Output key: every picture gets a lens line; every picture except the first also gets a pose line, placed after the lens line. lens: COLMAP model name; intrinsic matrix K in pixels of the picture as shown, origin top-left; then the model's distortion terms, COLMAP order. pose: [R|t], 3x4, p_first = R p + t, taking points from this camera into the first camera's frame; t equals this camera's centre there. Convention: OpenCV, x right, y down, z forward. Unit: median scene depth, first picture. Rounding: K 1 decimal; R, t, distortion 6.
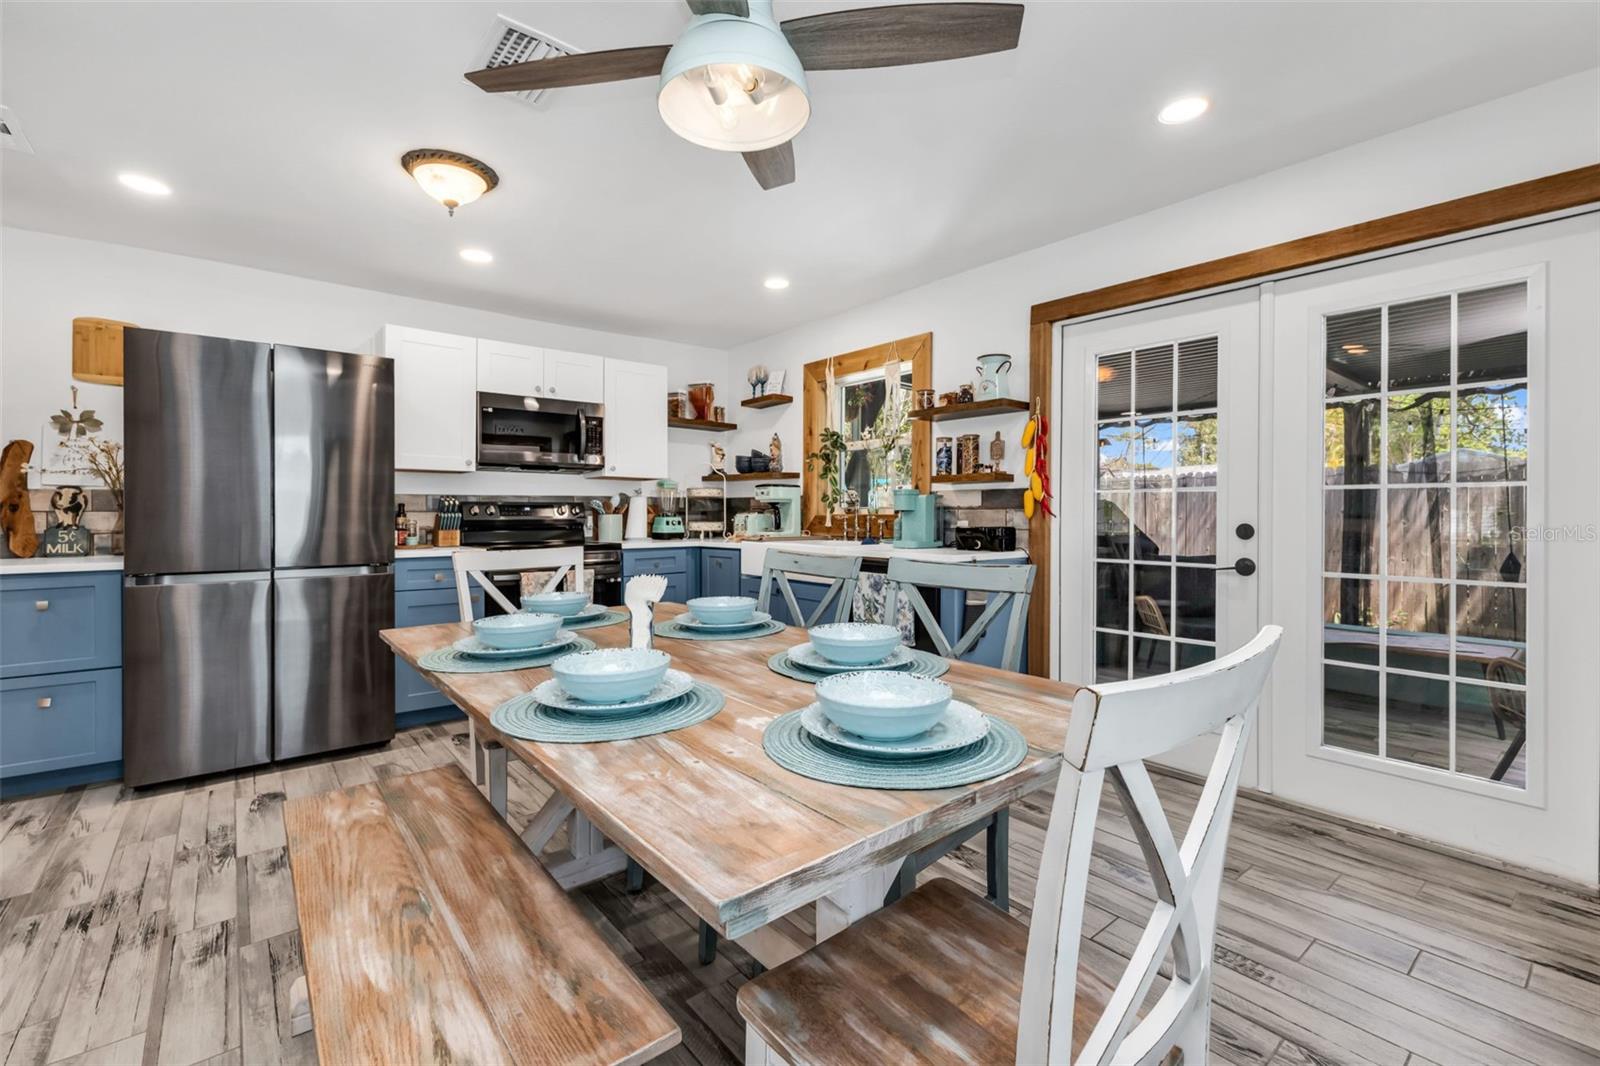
lens RADIAL K [[733.7, 0, 809.2], [0, 733.7, 515.9], [0, 0, 1]] dist [0.014025, -0.000389]
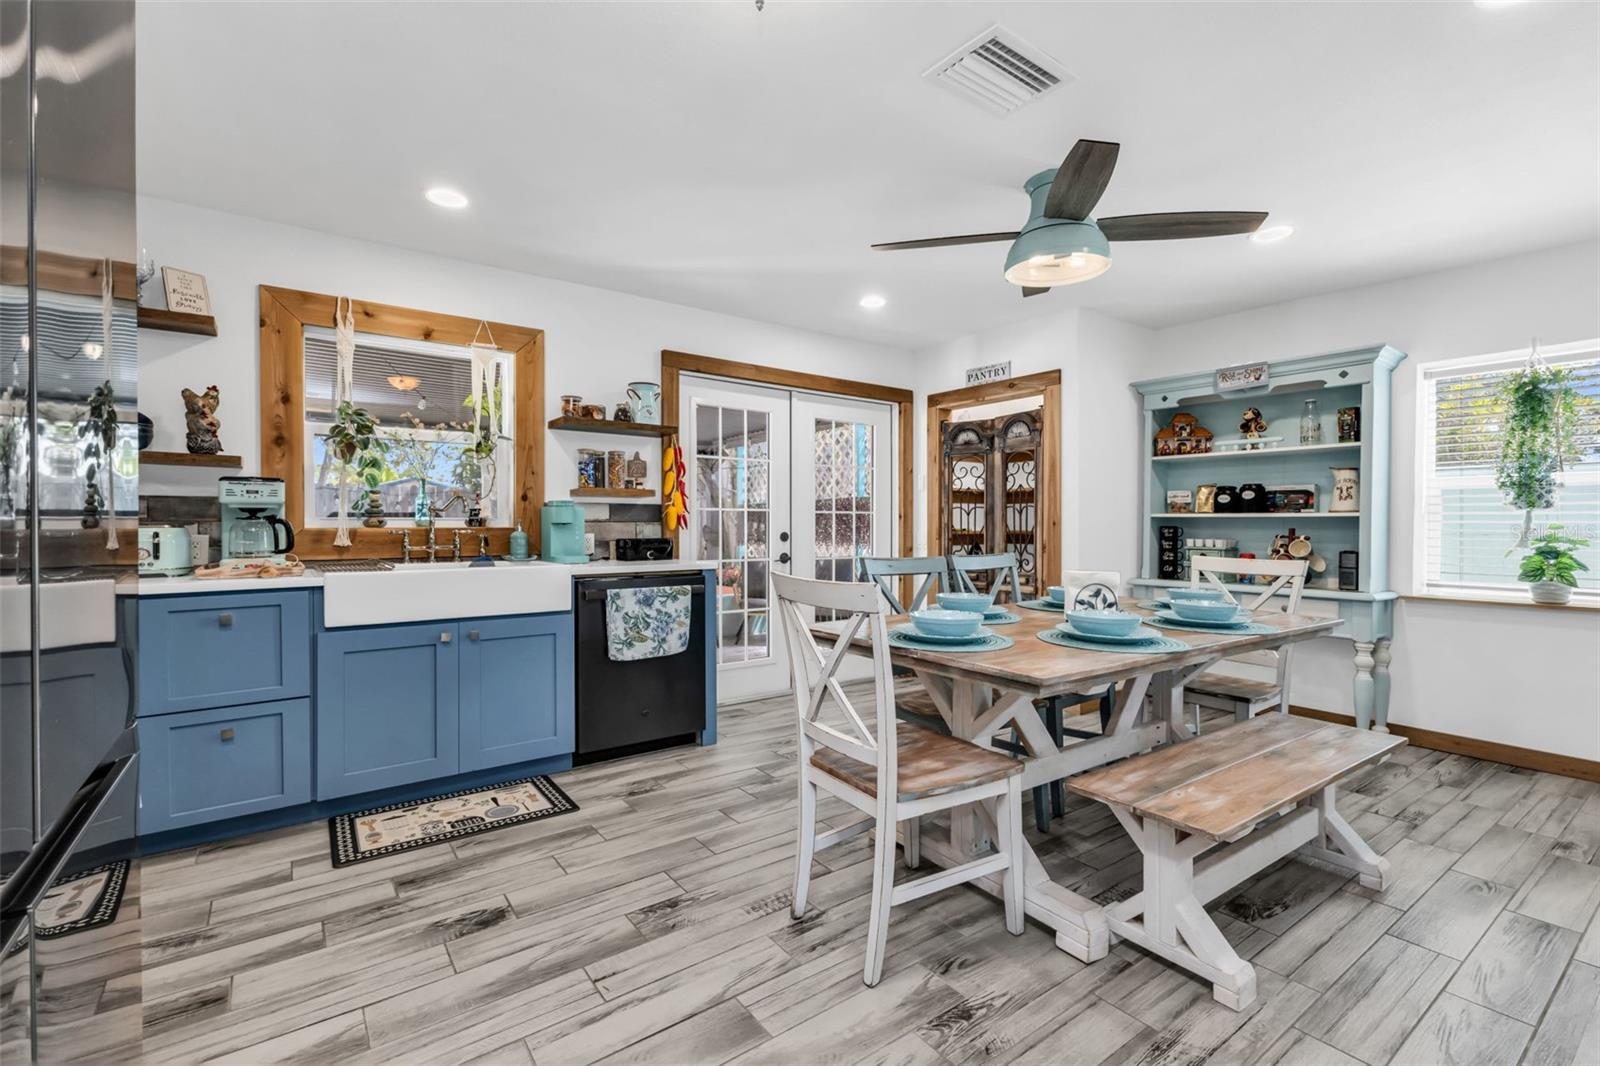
lens RADIAL K [[684.0, 0, 800.0], [0, 684.0, 533.0], [0, 0, 1]] dist [0.003217, 0.000200]
pose [[0.056575, -0.010272, 0.998345, -0.769094], [0.004386, 0.999940, 0.010040, -0.002458], [-0.998389, 0.003811, 0.056617, 0.710267]]
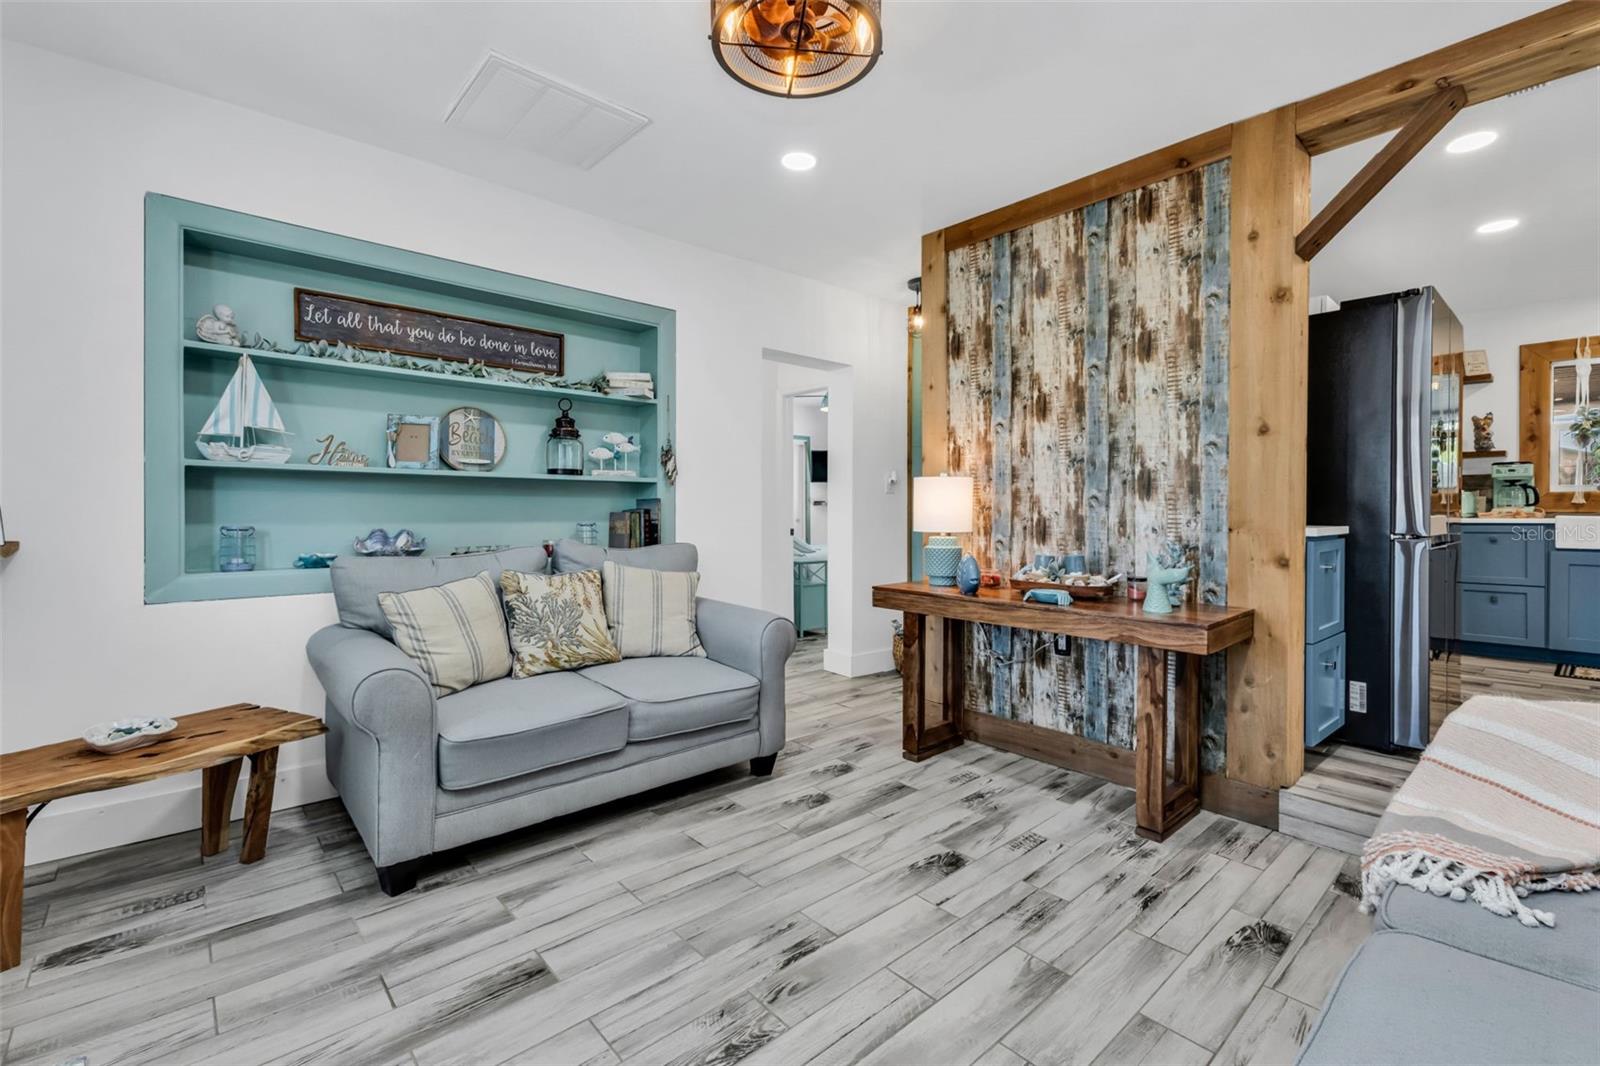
lens RADIAL K [[733.7, 0, 809.2], [0, 733.7, 515.9], [0, 0, 1]] dist [0.014025, -0.000389]
pose [[0.998184, 0.002782, 0.060177, -1.454386], [-0.002673, 0.999995, -0.001889, 0.048700], [-0.060182, 0.001724, 0.998186, 0.039438]]
